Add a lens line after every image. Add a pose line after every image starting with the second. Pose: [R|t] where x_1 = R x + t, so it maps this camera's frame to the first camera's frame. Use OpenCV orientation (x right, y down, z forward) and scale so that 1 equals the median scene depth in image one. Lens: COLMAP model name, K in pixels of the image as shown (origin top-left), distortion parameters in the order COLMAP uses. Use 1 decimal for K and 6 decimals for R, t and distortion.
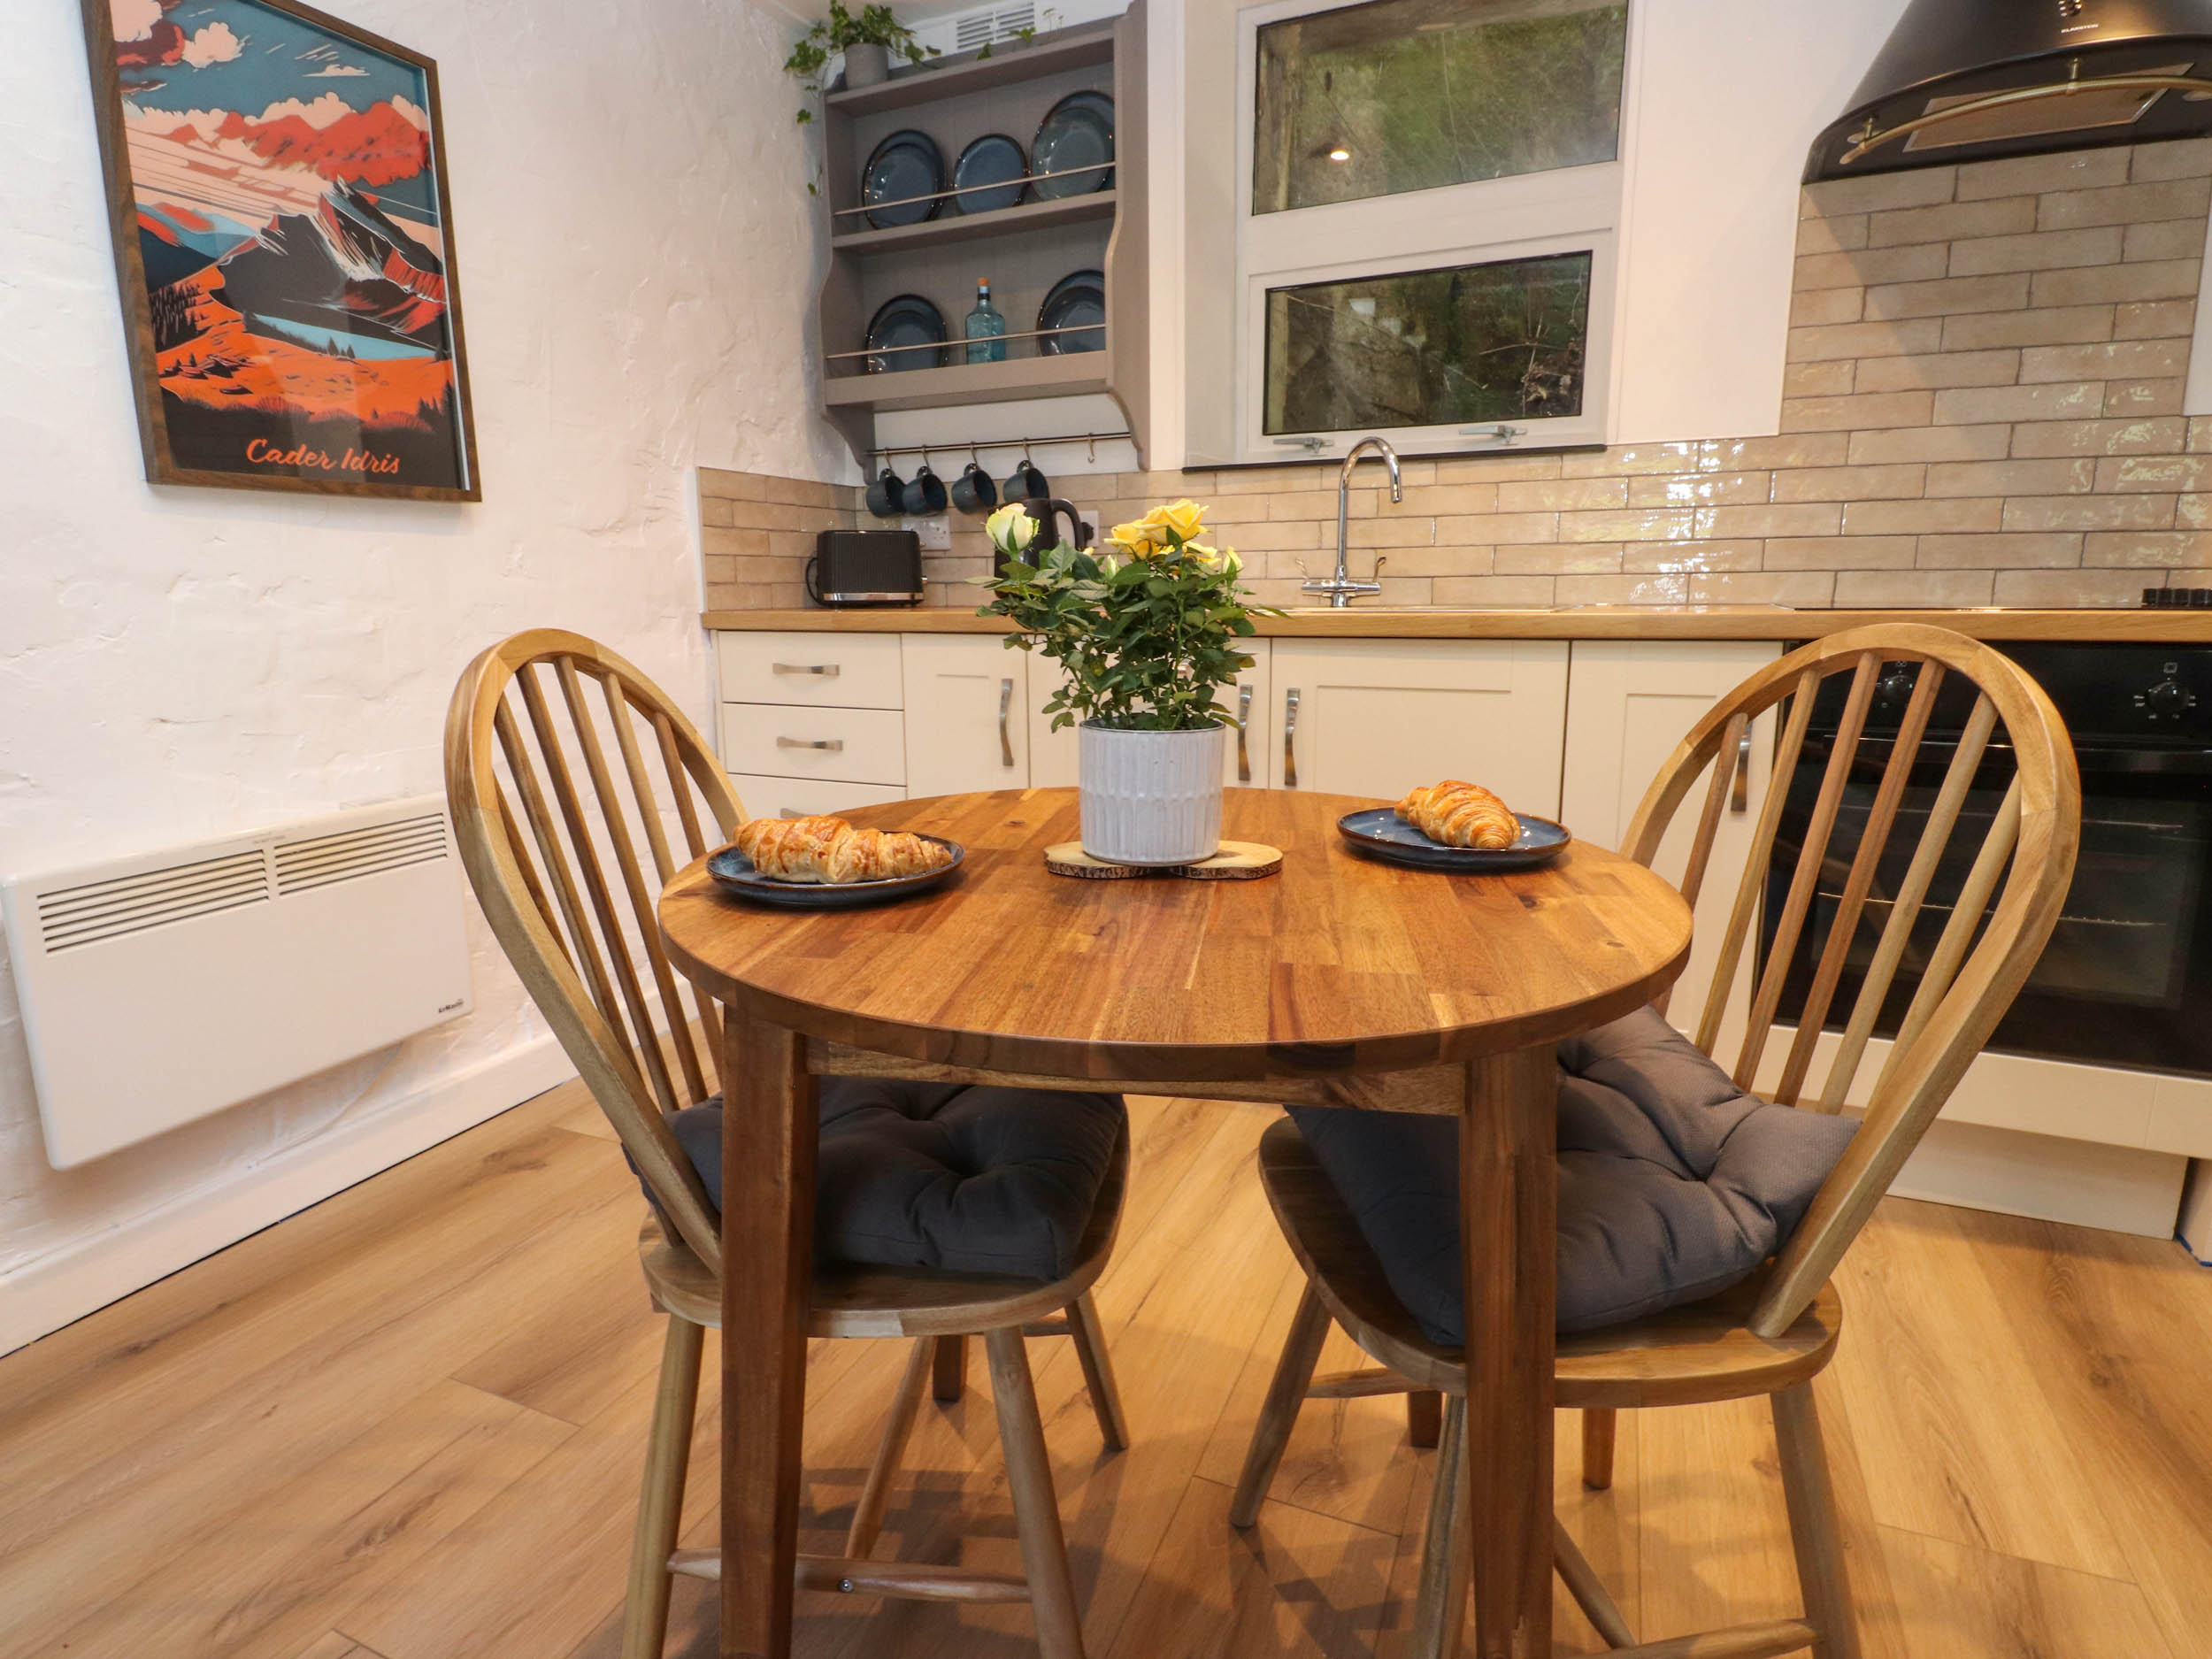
lens RADIAL K [[1148.9, 0, 1104.8], [0, 1148.9, 810.3], [0, 0, 1]] dist [0.002819, -0.013984]
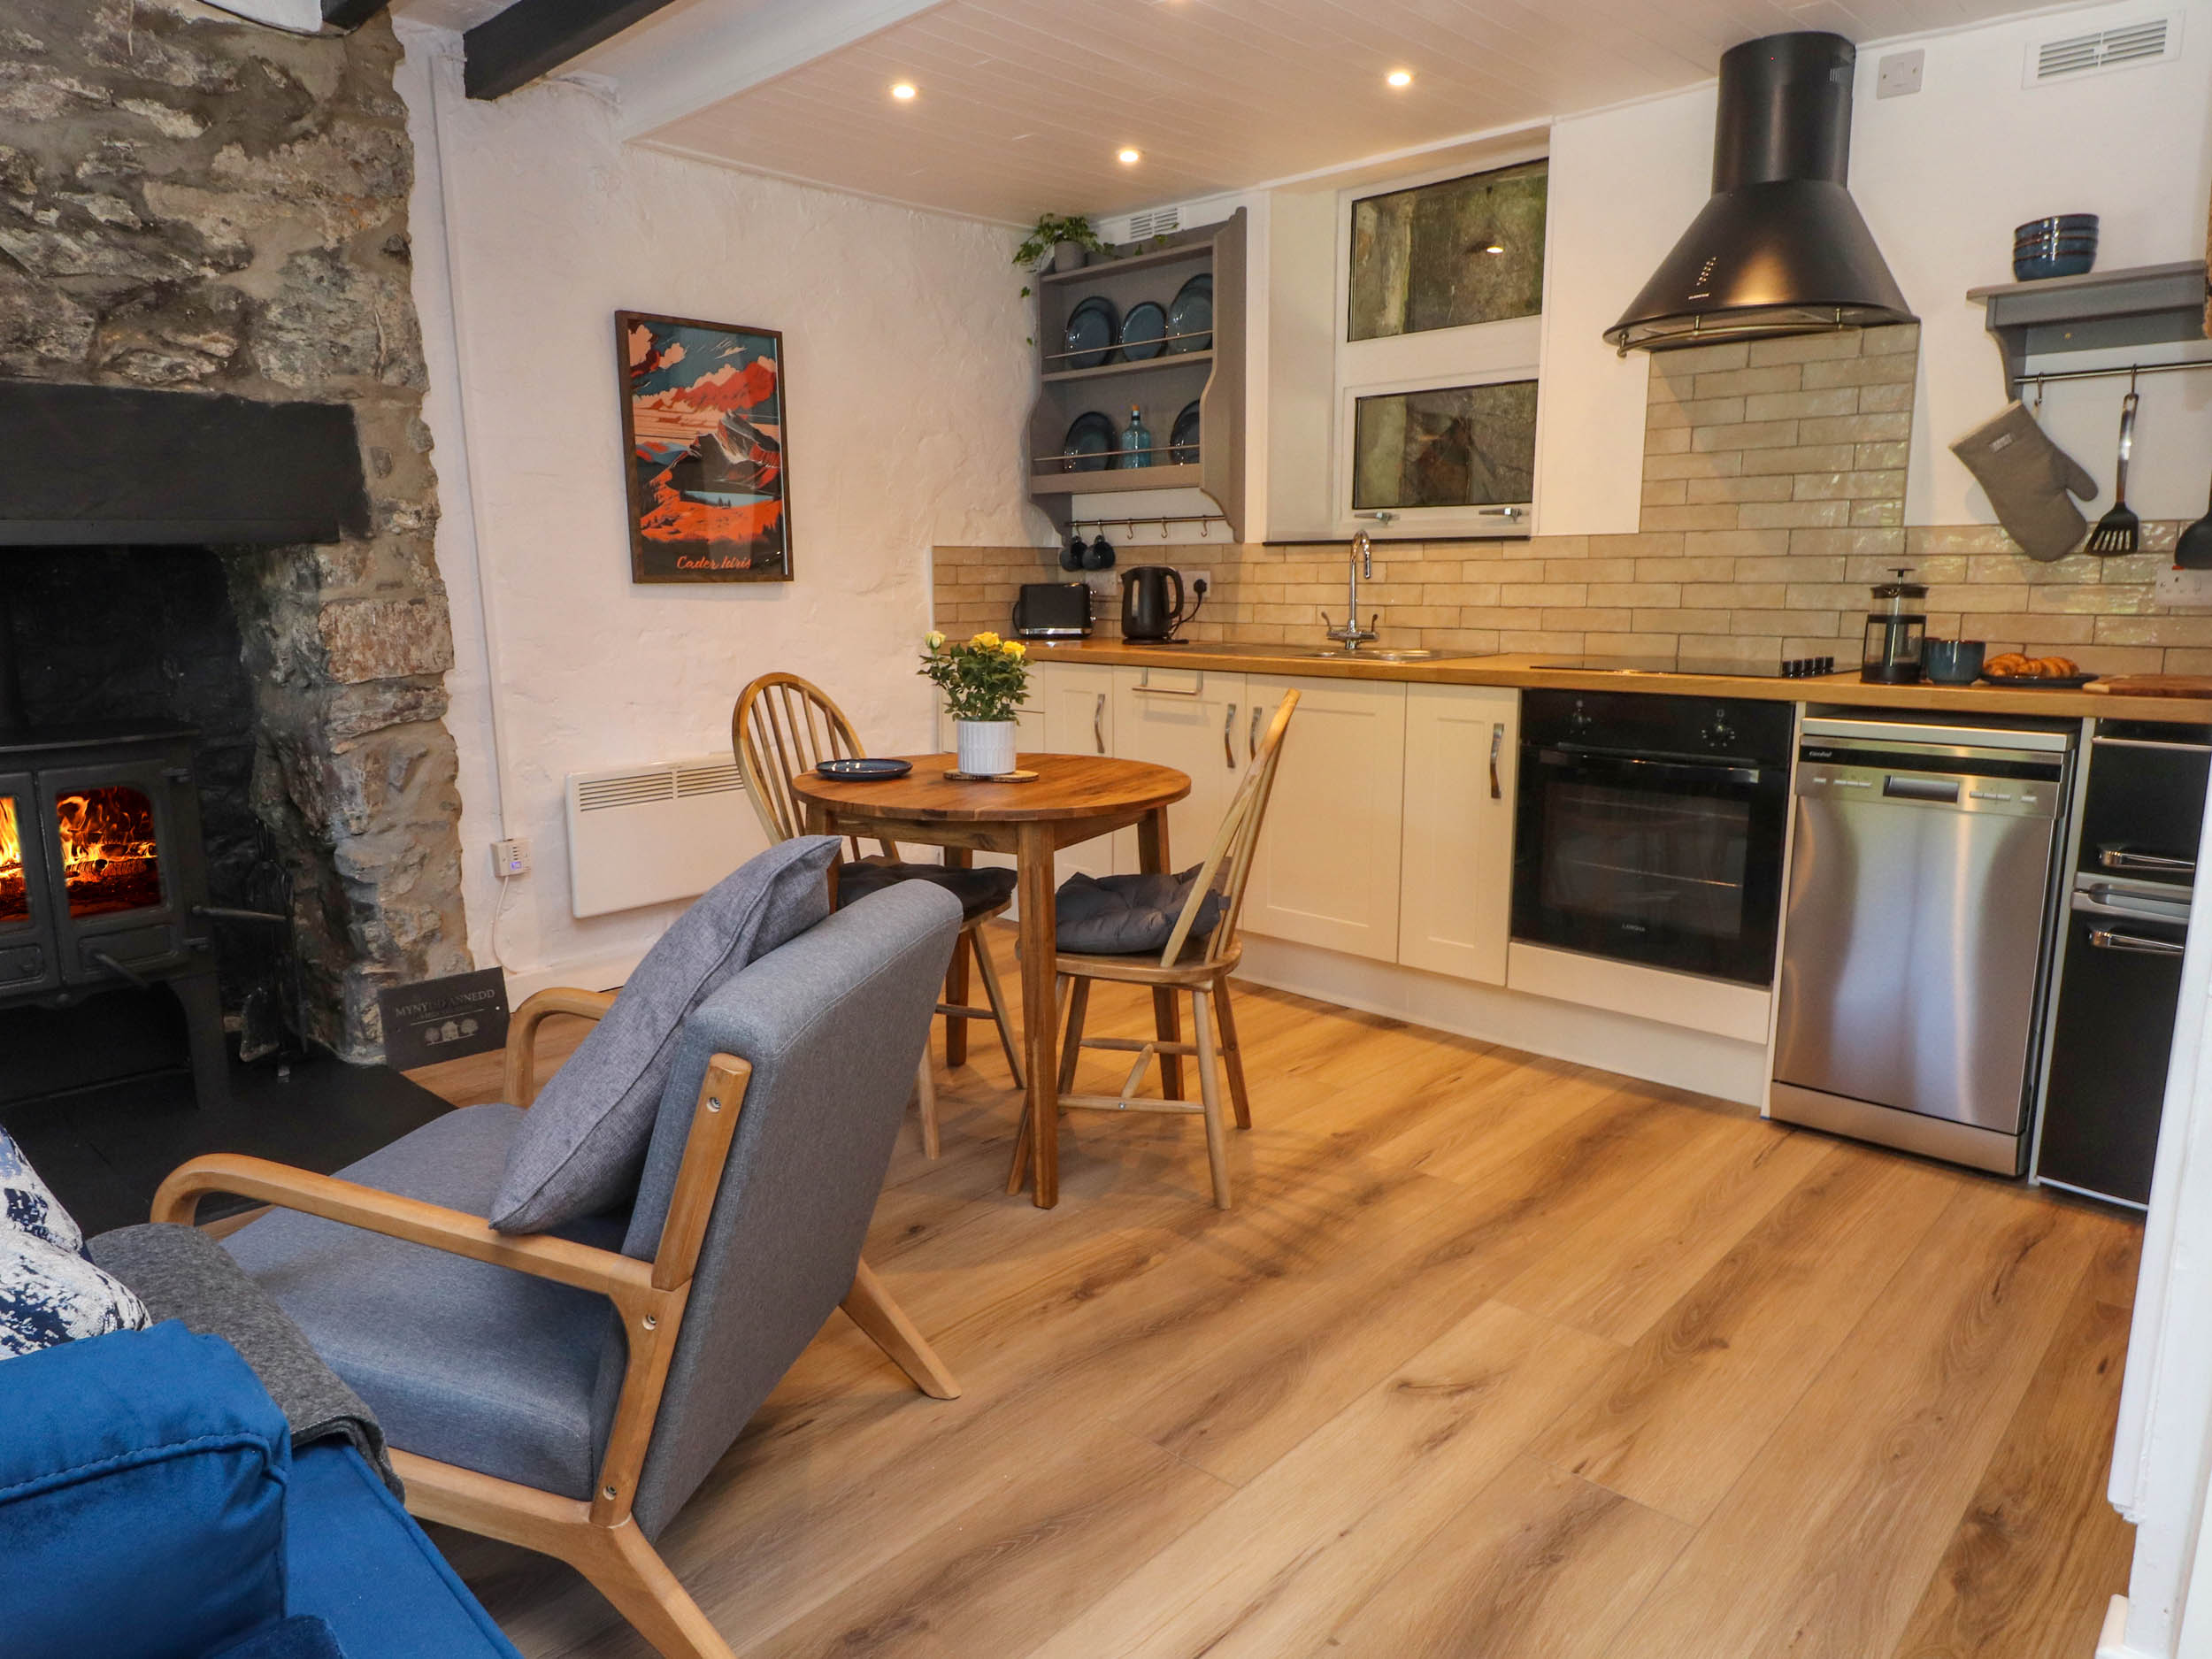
lens RADIAL K [[1352.9, 0, 1106.0], [0, 1352.9, 829.5], [0, 0, 1]] dist [0.002397, -0.000536]
pose [[0.947562, 0.063655, -0.313169, 0.555882], [-0.065136, 0.997860, 0.005742, 0.058117], [0.312864, 0.014958, 0.949680, -0.765891]]
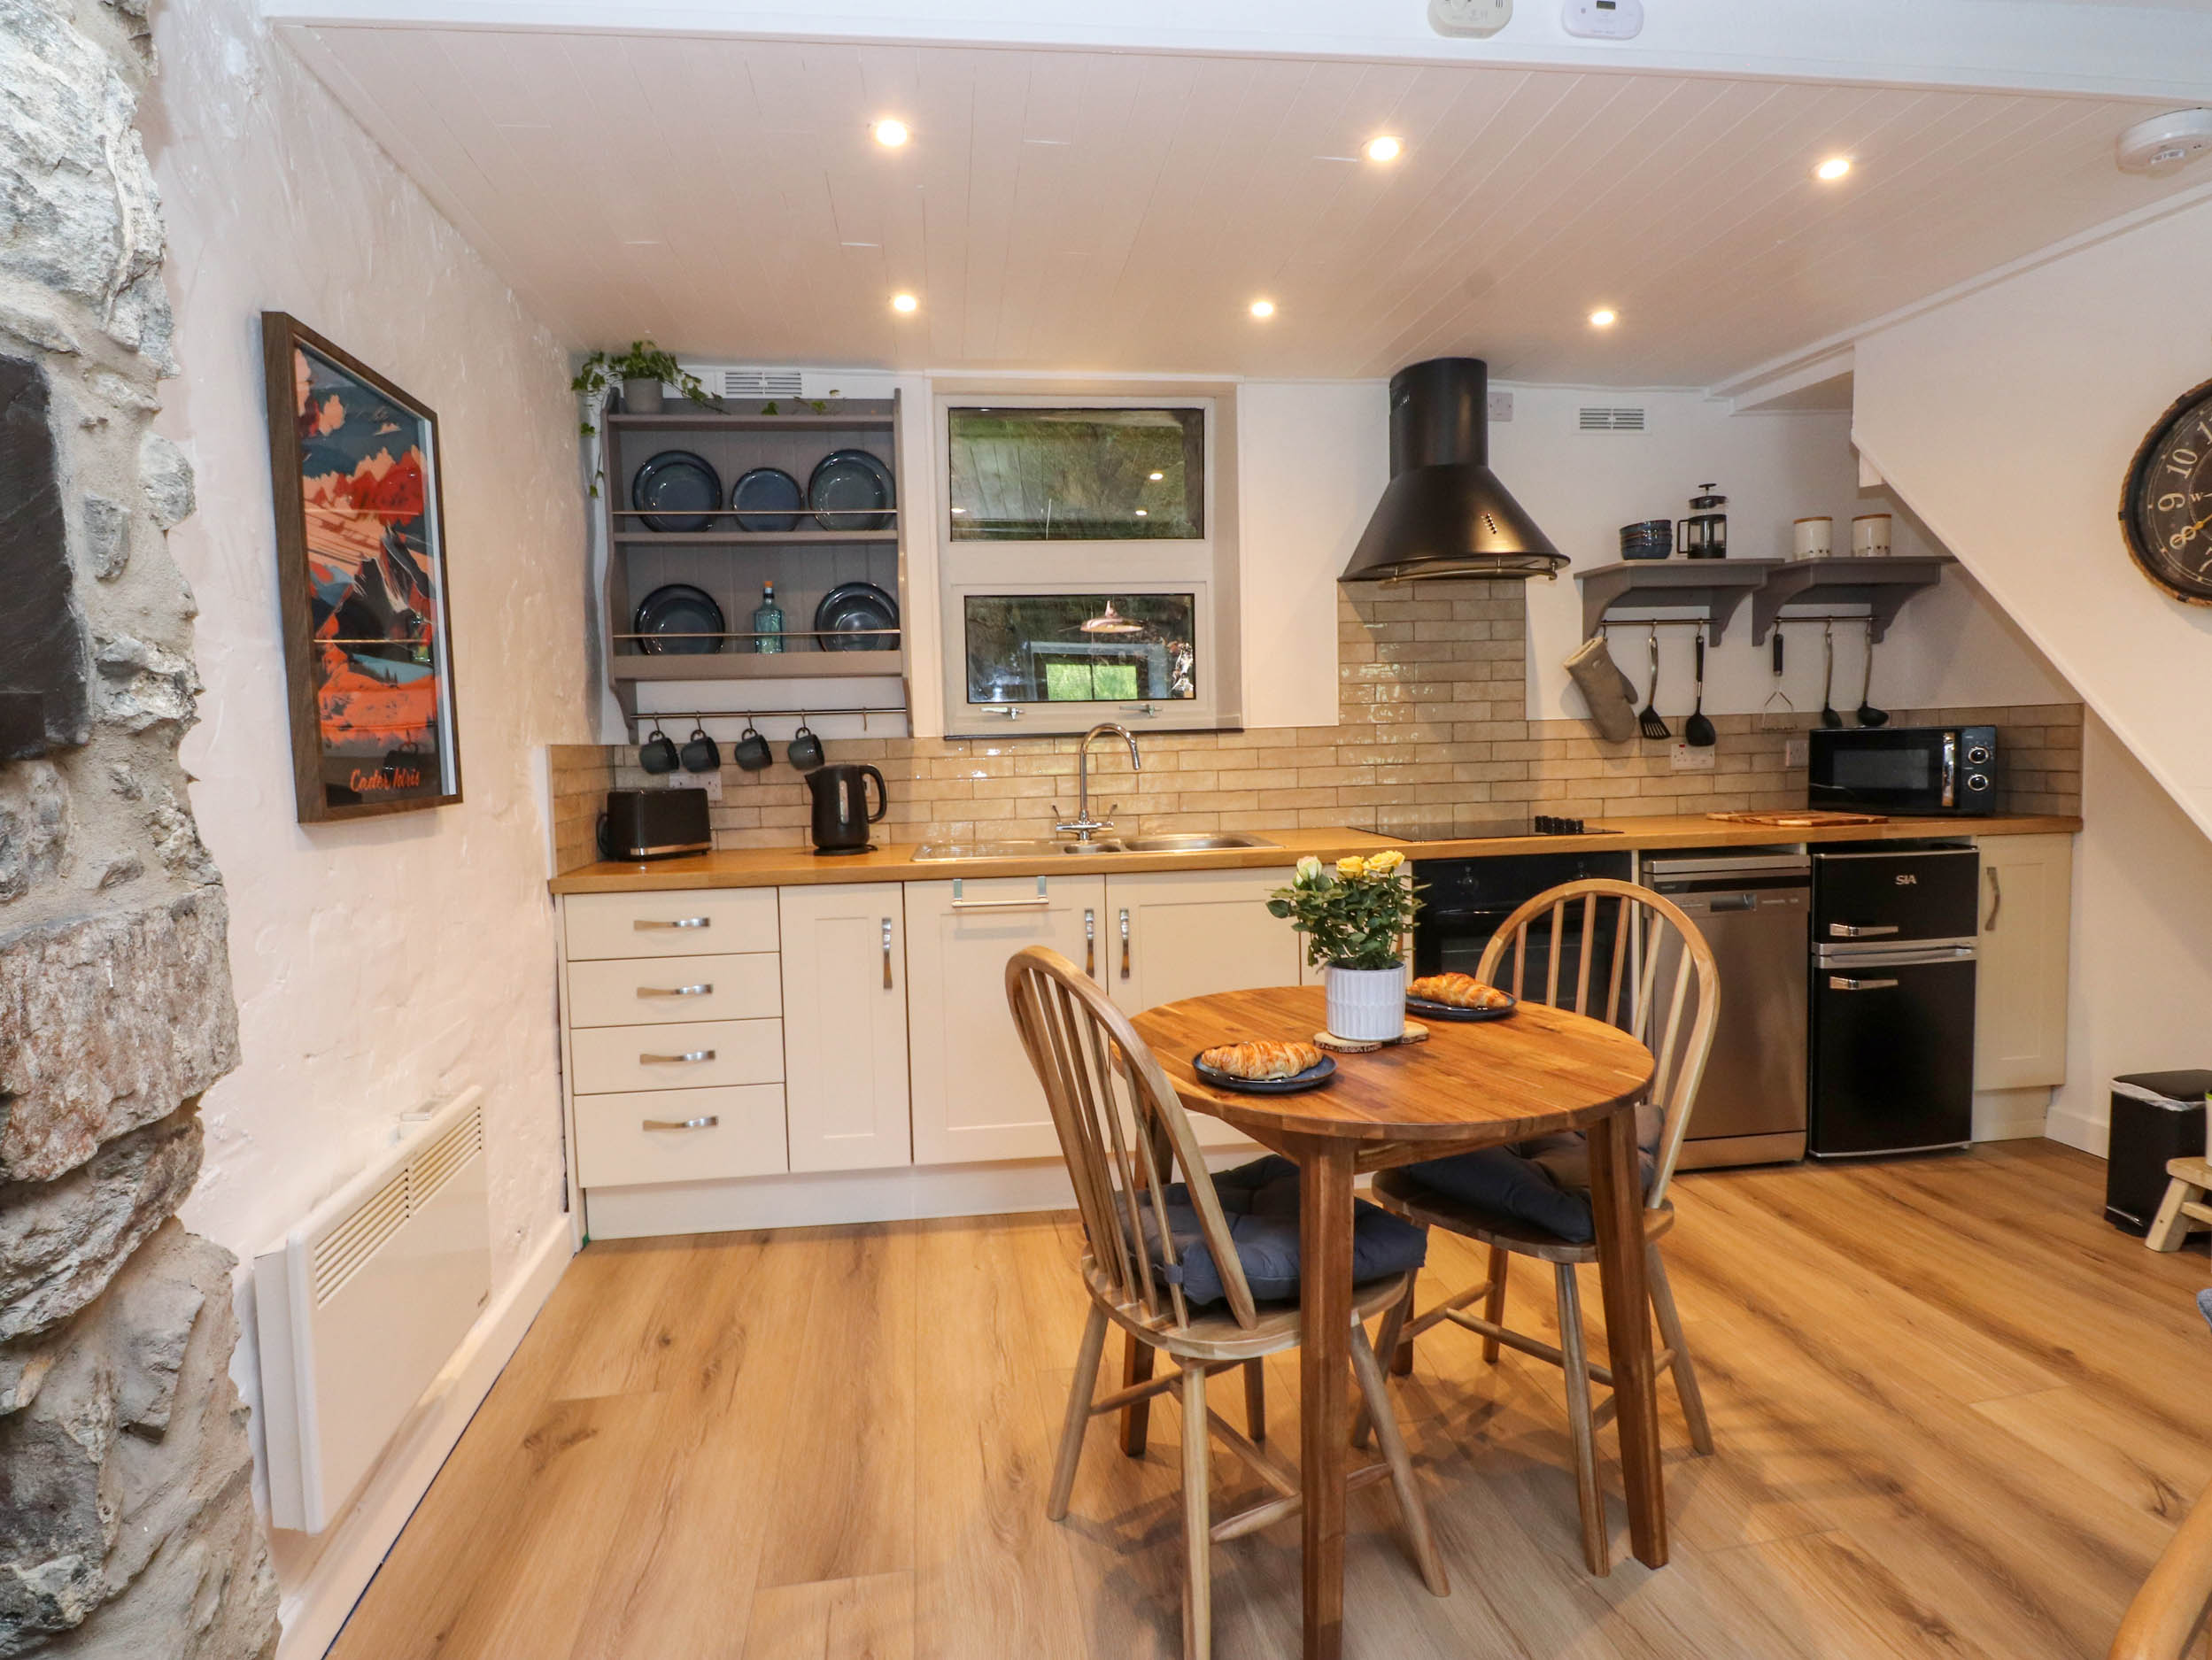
lens RADIAL K [[1117.2, 0, 1085.7], [0, 1117.2, 824.0], [0, 0, 1]] dist [-0.000053, -0.001258]
pose [[0.854429, -0.052351, 0.516923, -0.597040], [0.119135, 0.988143, -0.096847, -0.083478], [-0.505724, 0.144333, 0.850536, -0.164894]]
